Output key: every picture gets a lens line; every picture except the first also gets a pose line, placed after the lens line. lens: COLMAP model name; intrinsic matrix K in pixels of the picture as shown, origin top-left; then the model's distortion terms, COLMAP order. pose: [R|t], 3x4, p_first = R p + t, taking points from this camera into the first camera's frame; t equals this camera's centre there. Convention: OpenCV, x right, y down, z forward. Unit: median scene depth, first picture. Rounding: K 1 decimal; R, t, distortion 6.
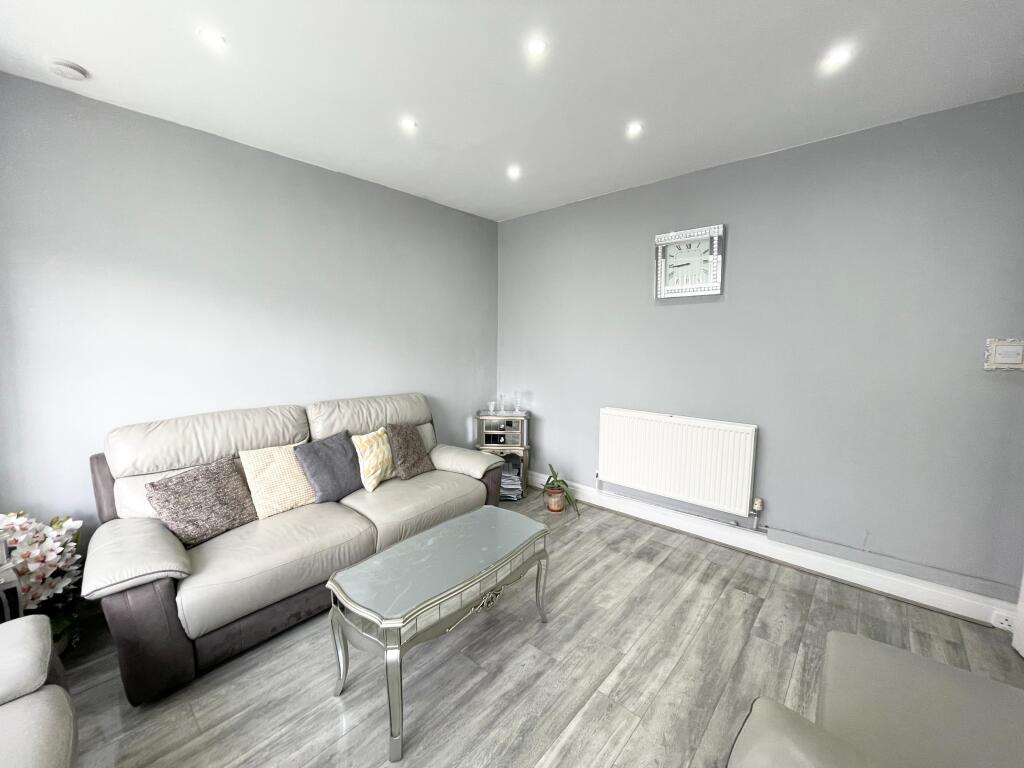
lens RADIAL K [[410.7, 0, 512.0], [0, 410.7, 384.0], [0, 0, 1]] dist [-0.002091, -0.001133]
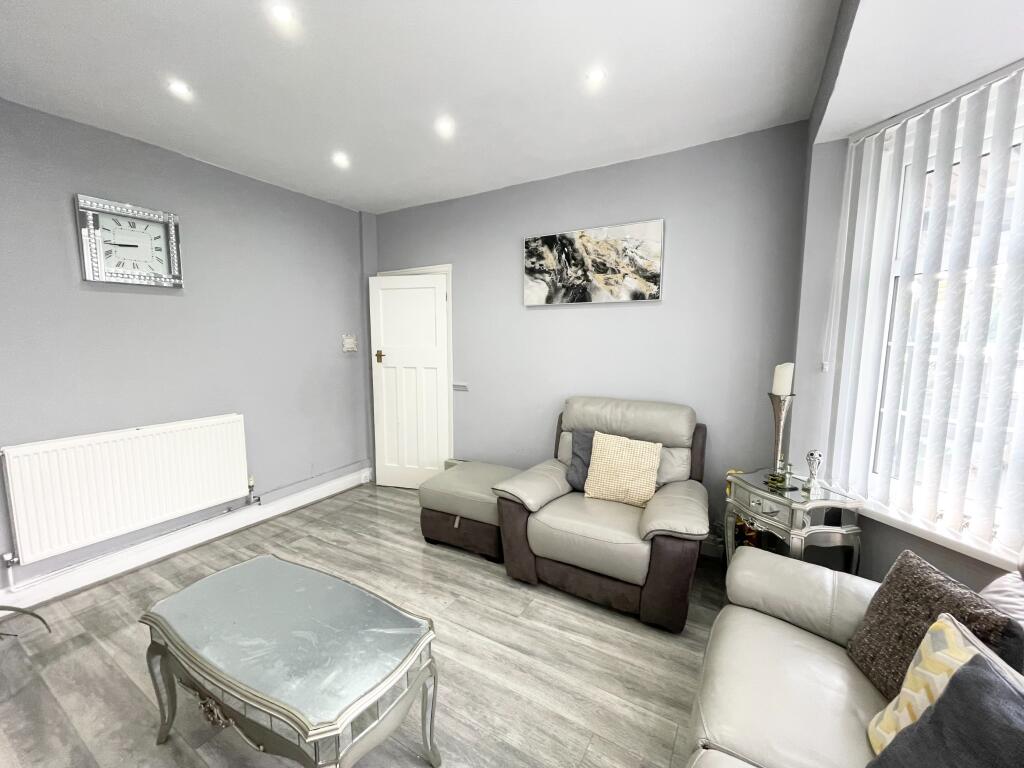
lens RADIAL K [[410.7, 0, 512.0], [0, 410.7, 384.0], [0, 0, 1]] dist [-0.002091, -0.001133]
pose [[-0.187131, -0.117403, 0.975294, -0.613671], [0.104604, 0.984806, 0.138619, -0.051323], [-0.976750, 0.127960, -0.172007, 0.456060]]
